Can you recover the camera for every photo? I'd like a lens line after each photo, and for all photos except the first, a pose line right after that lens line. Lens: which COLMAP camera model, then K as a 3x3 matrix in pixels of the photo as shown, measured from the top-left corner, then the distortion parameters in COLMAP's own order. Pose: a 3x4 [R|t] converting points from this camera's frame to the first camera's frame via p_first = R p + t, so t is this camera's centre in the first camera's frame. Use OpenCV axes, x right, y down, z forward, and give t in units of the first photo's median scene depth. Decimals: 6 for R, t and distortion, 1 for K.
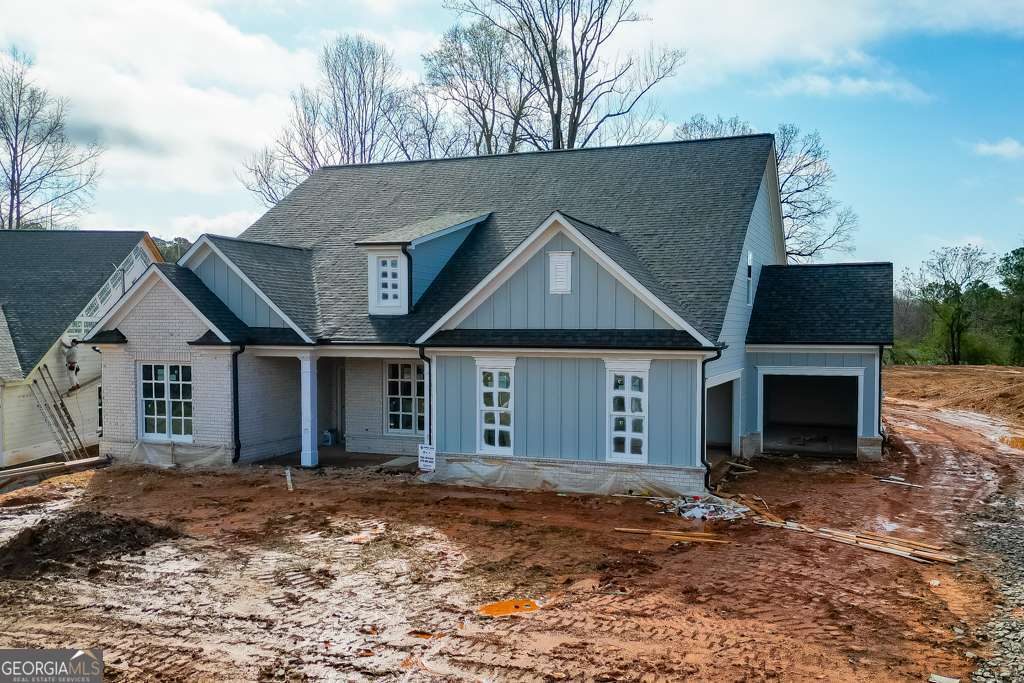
lens RADIAL K [[657.2, 0, 512.0], [0, 657.2, 341.5], [0, 0, 1]] dist [0.064694, -0.000982]
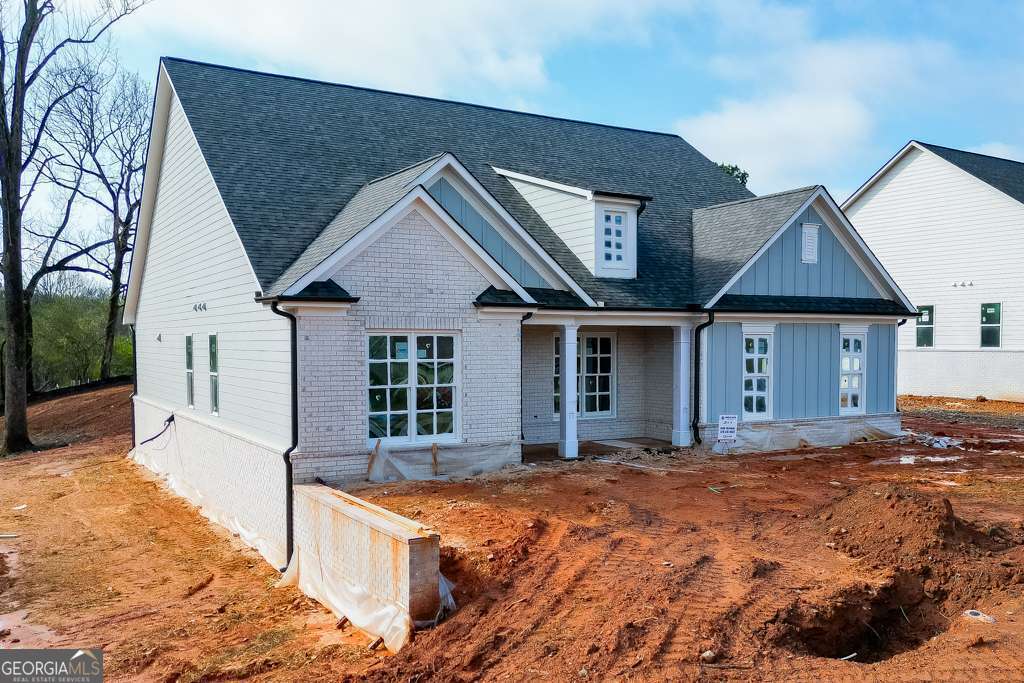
lens RADIAL K [[732.2, 0, 512.0], [0, 732.2, 341.5], [0, 0, 1]] dist [0.076096, -0.003466]
pose [[0.742102, -0.008940, 0.670227, -0.958653], [0.008751, 0.999955, 0.003648, 0.039756], [-0.670230, 0.003158, 0.742147, 0.374071]]
